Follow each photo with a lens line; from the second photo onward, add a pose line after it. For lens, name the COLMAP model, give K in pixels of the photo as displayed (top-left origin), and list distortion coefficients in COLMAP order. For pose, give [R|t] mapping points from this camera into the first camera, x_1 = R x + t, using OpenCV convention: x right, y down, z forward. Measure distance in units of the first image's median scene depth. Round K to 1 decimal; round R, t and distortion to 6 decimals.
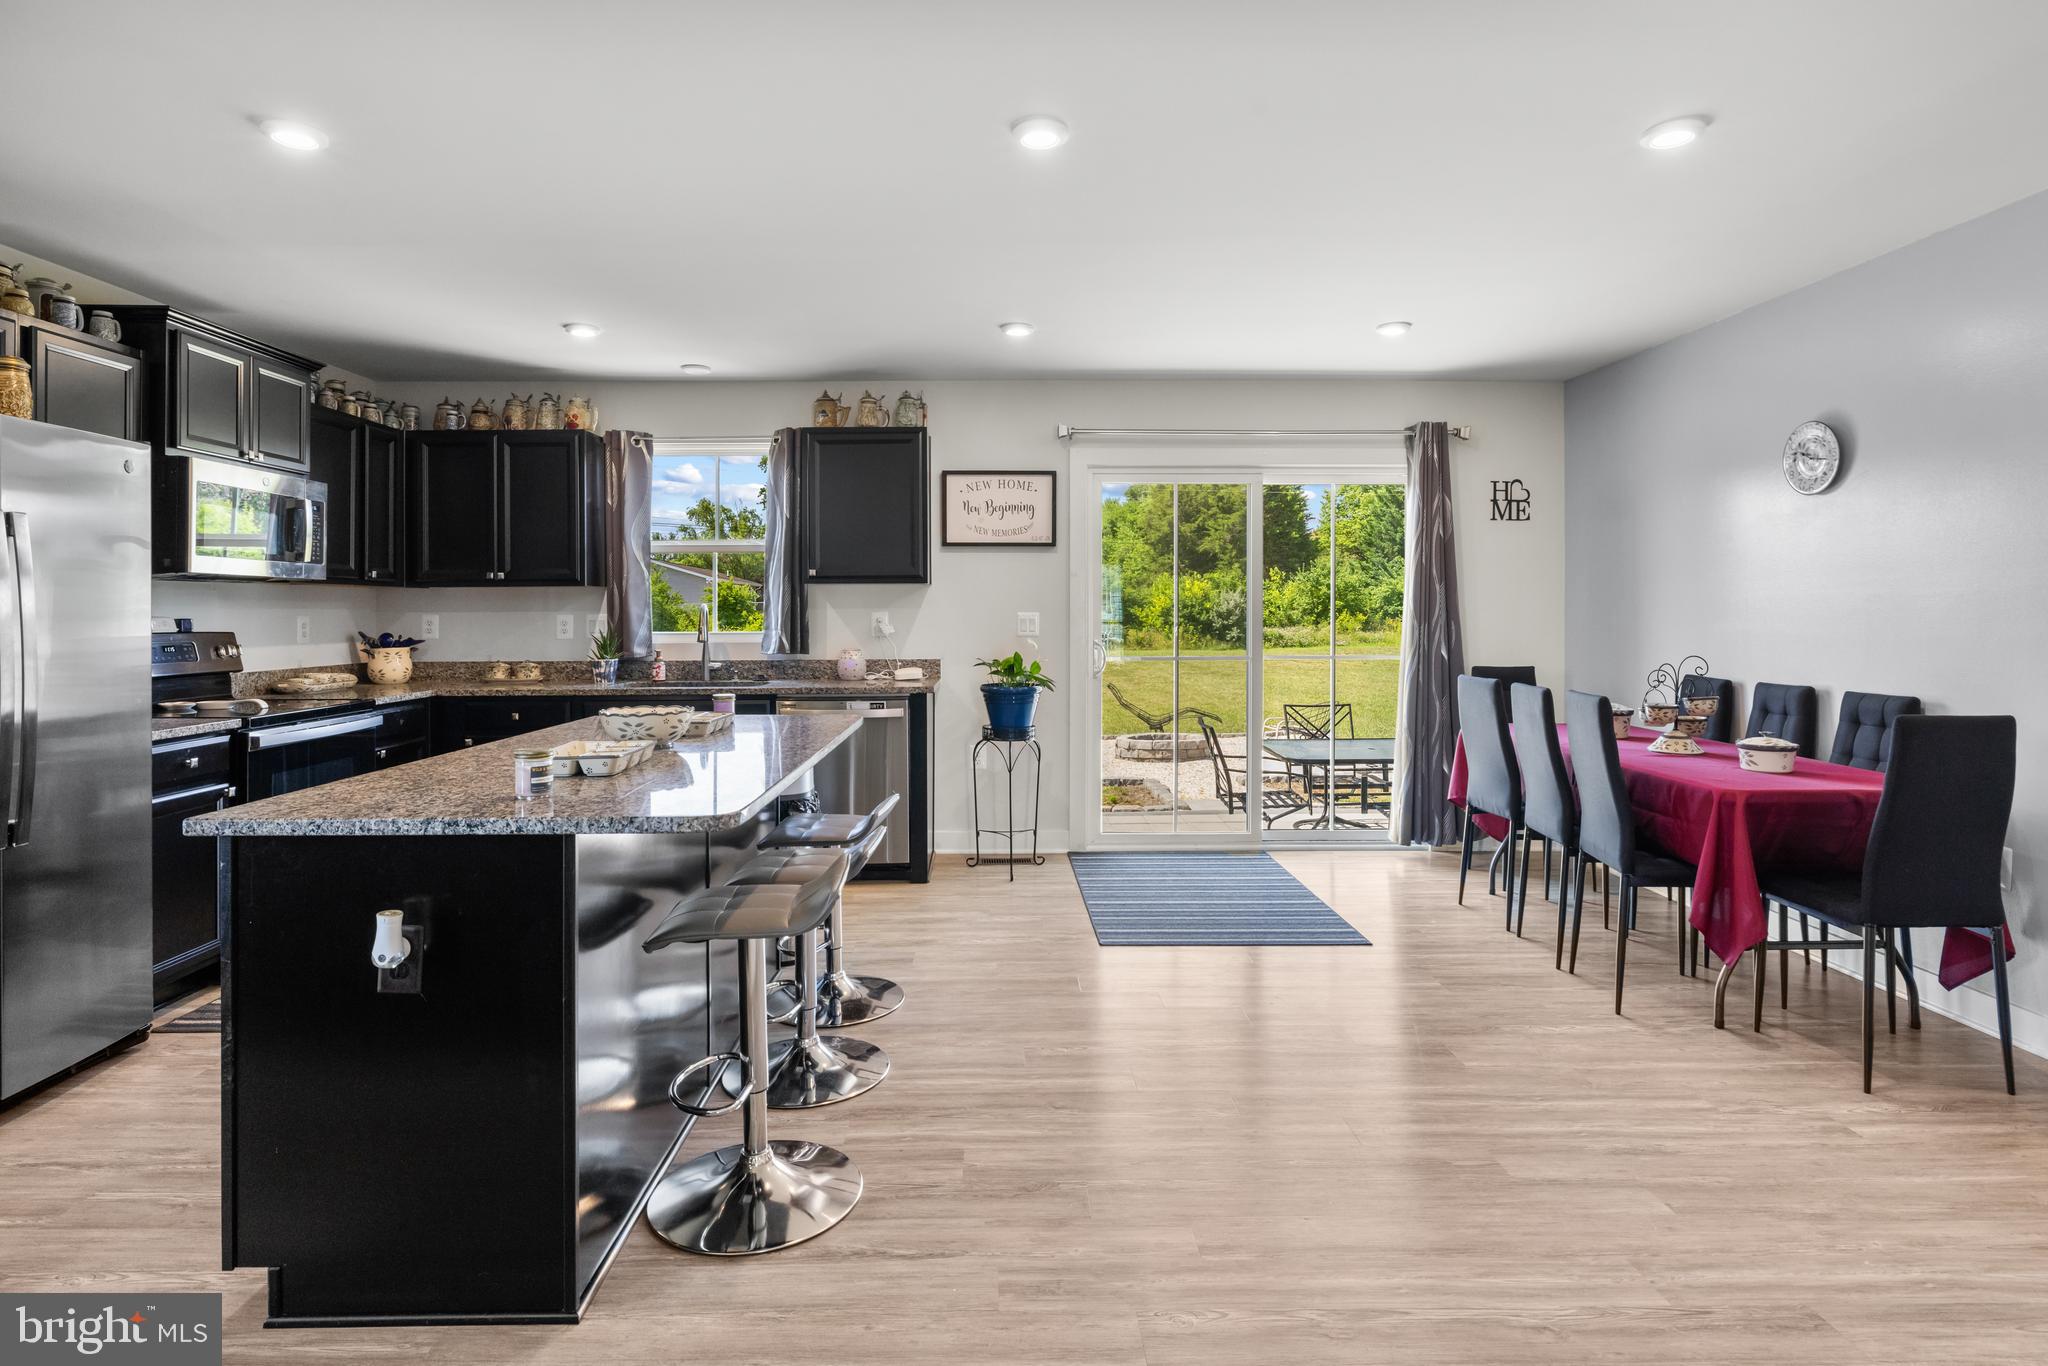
lens RADIAL K [[1062.8, 0, 1006.0], [0, 1062.8, 614.9], [0, 0, 1]] dist [-0.004806, 0.000677]
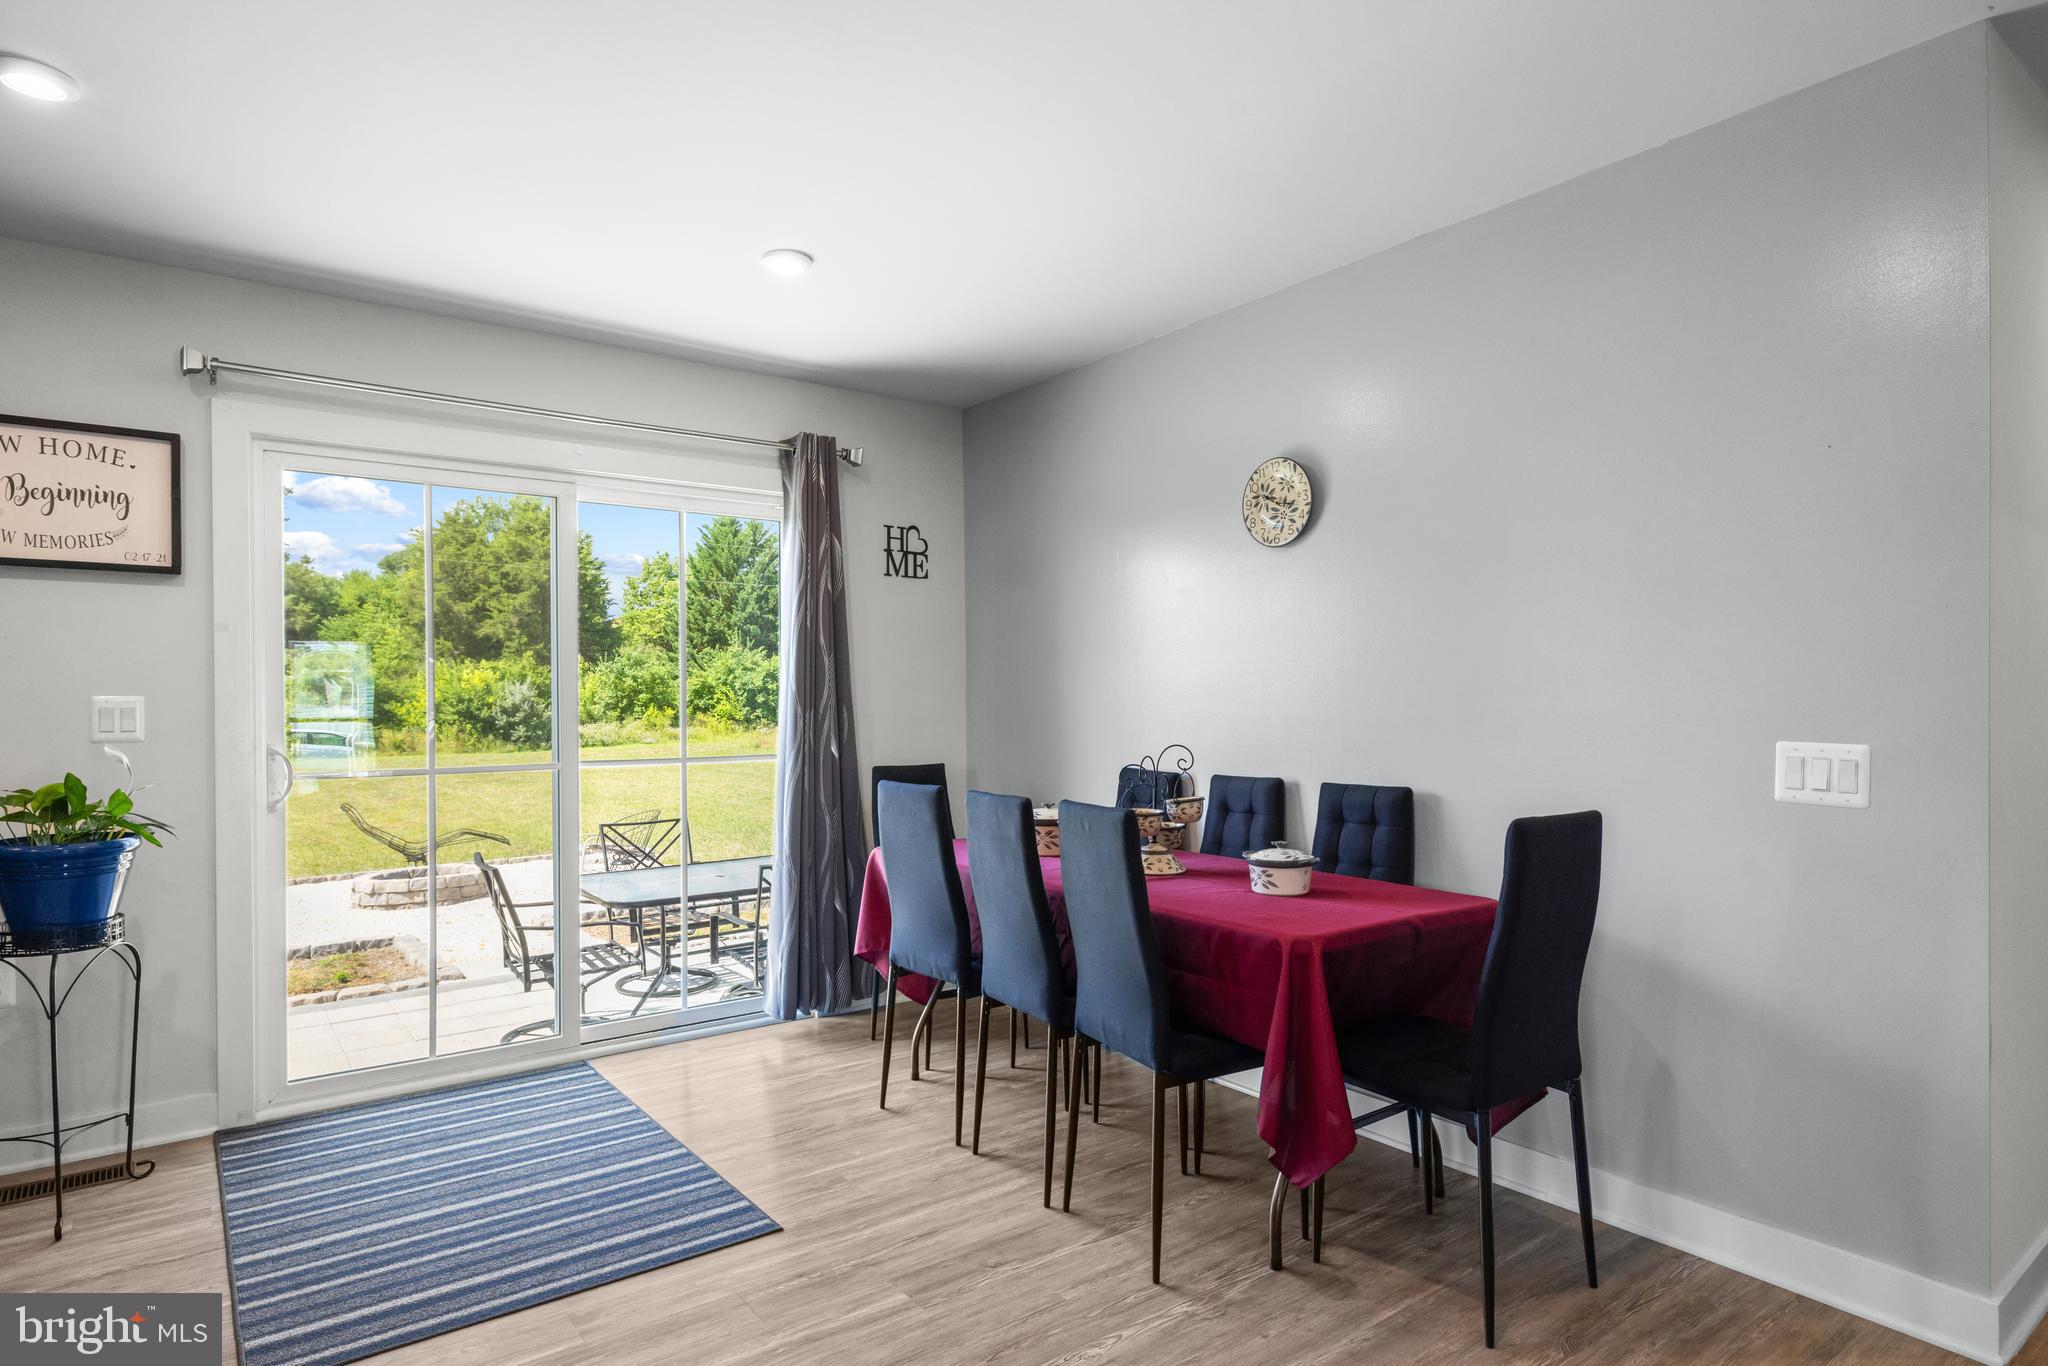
lens RADIAL K [[1118.0, 0, 1018.8], [0, 1118.0, 709.1], [0, 0, 1]] dist [-0.003935, 0.000010]
pose [[0.808217, -0.008295, 0.588826, 0.058784], [0.009196, 0.999957, 0.001465, 0.007718], [-0.588813, 0.004231, 0.808258, 0.299627]]
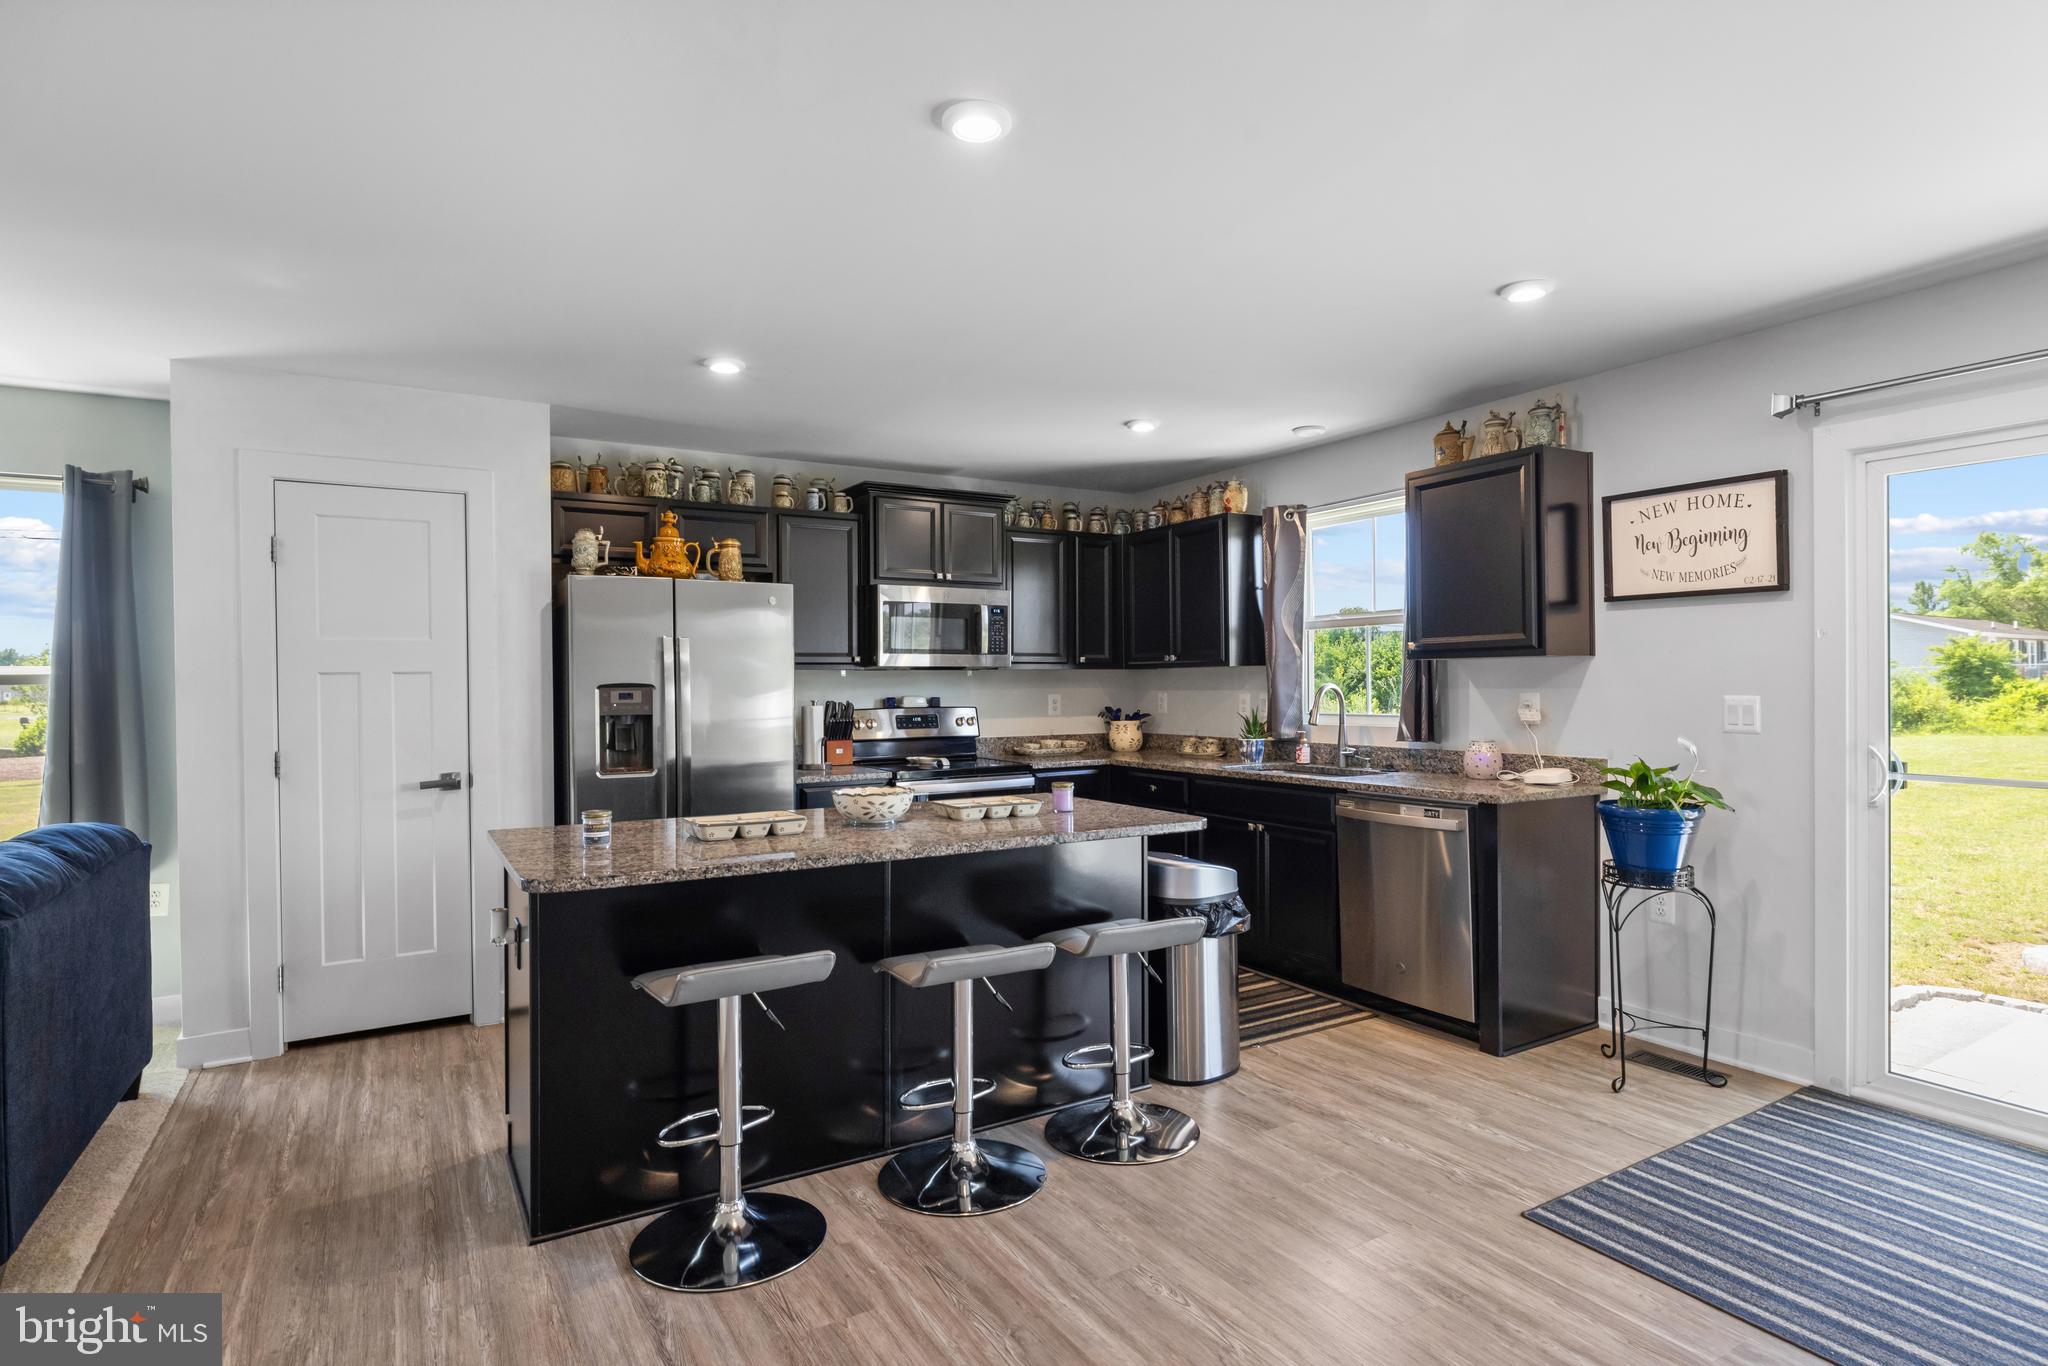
lens RADIAL K [[1058.0, 0, 1013.0], [0, 1058.0, 683.3], [0, 0, 1]] dist [-0.000231, 0.000848]
pose [[0.498959, -0.000129, -0.866625, 0.372514], [0.004364, 0.999988, 0.002363, -0.013761], [0.866614, -0.004961, 0.498954, 0.306641]]
